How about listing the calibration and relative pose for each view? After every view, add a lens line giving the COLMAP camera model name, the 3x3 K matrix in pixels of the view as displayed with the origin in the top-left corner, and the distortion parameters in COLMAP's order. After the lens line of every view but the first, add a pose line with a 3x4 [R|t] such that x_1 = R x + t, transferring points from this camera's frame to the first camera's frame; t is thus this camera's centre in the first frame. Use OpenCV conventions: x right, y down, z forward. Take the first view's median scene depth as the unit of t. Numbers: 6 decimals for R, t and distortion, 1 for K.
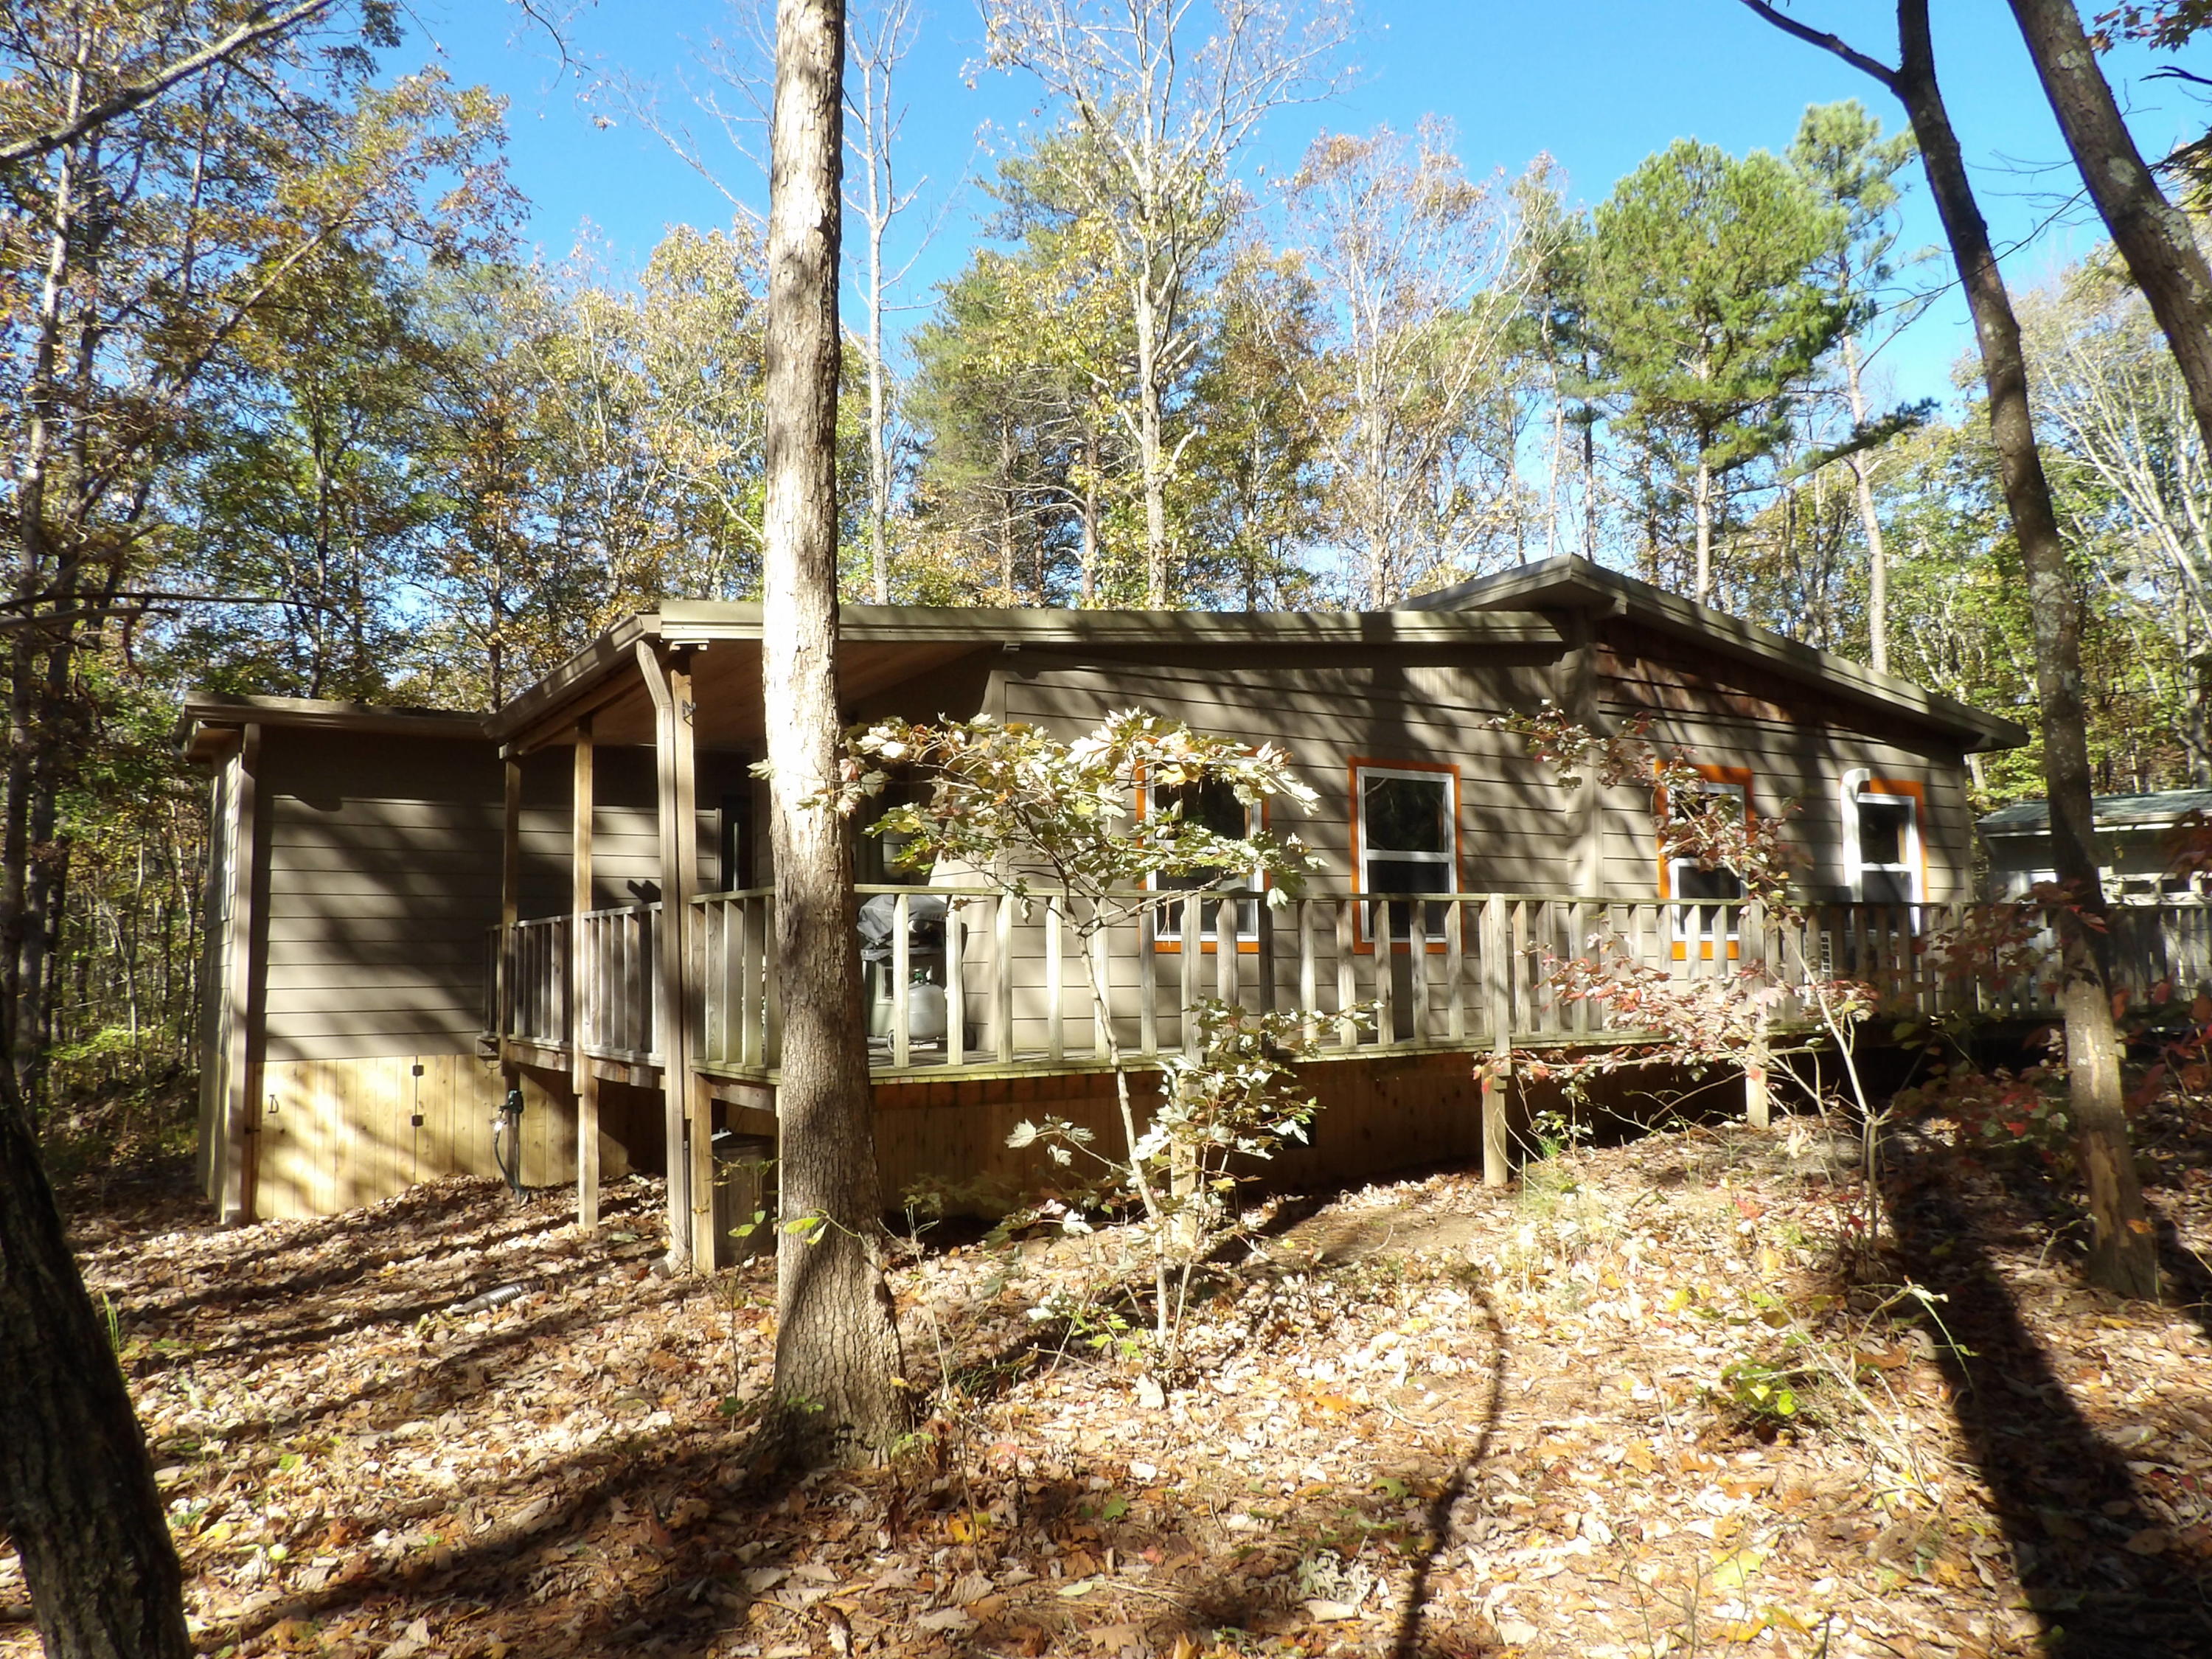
lens RADIAL K [[1586.9, 0, 1103.7], [0, 1586.9, 833.6], [0, 0, 1]] dist [-0.032133, 0.042892]
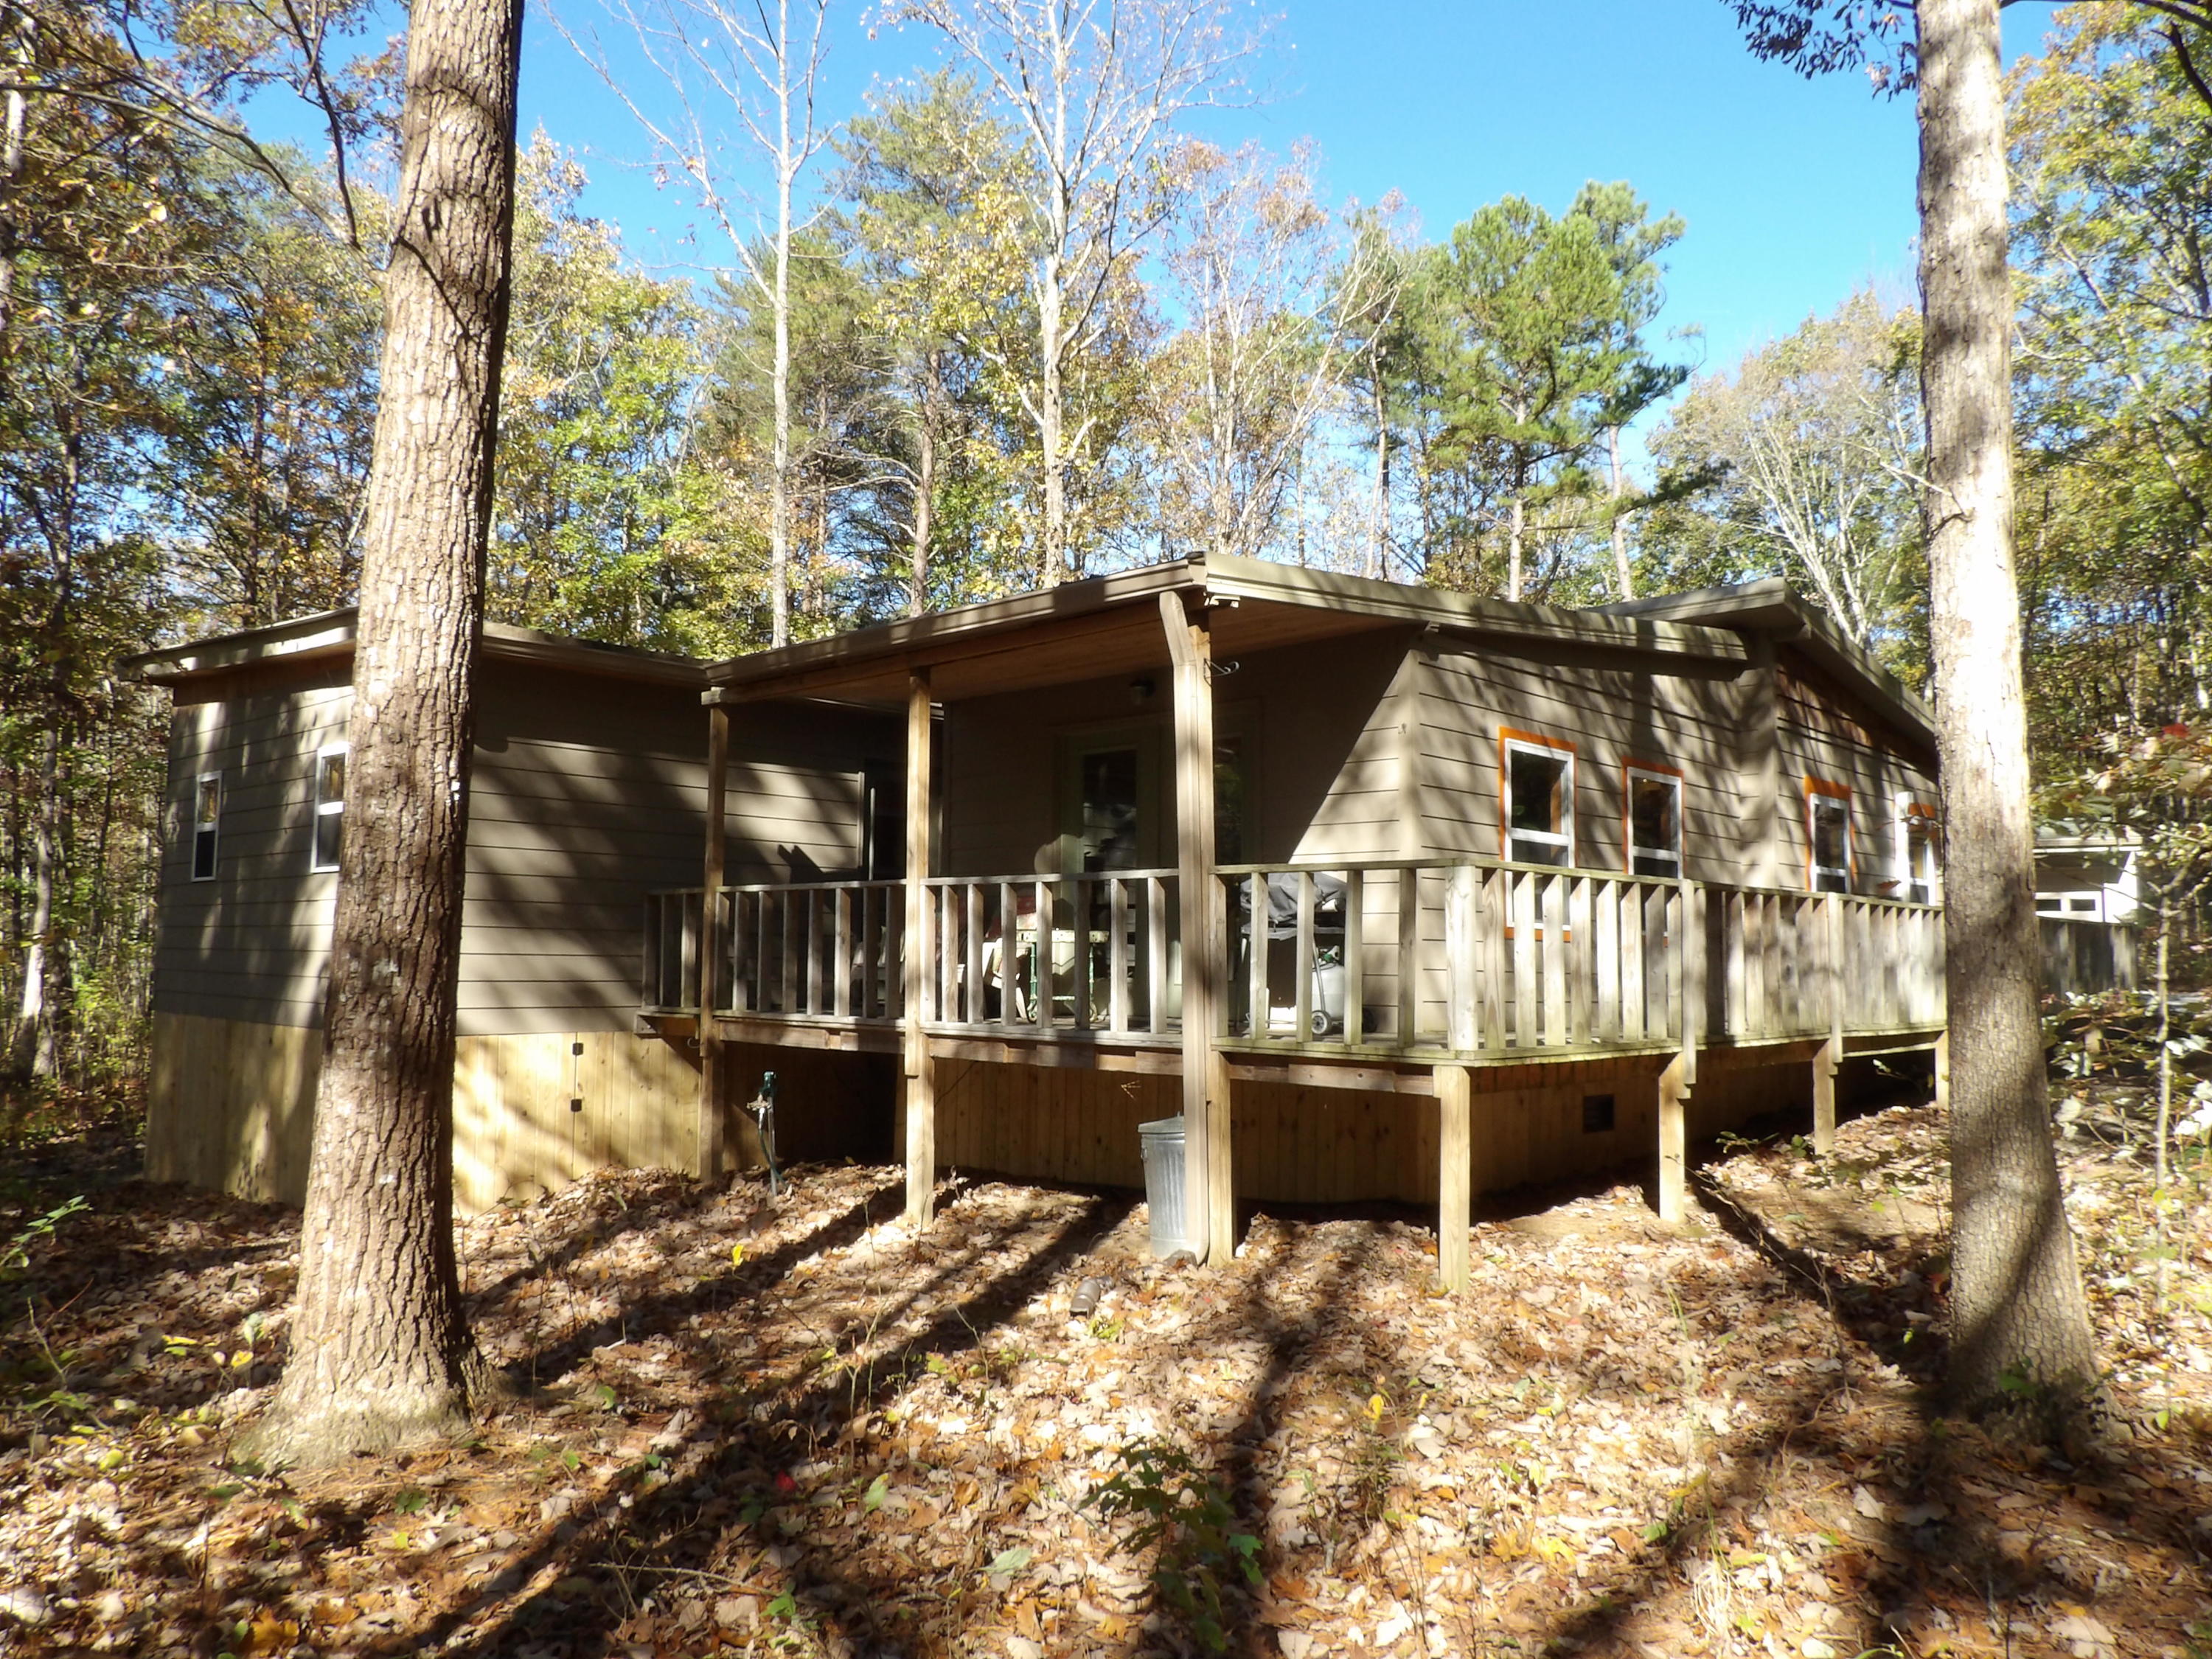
lens RADIAL K [[1586.9, 0, 1103.8], [0, 1586.9, 822.8], [0, 0, 1]] dist [-0.032133, 0.042892]
pose [[0.967899, 0.045348, 0.247215, -0.376500], [-0.045042, 0.998961, -0.006895, 0.015914], [-0.247271, -0.004461, 0.968936, 0.065628]]
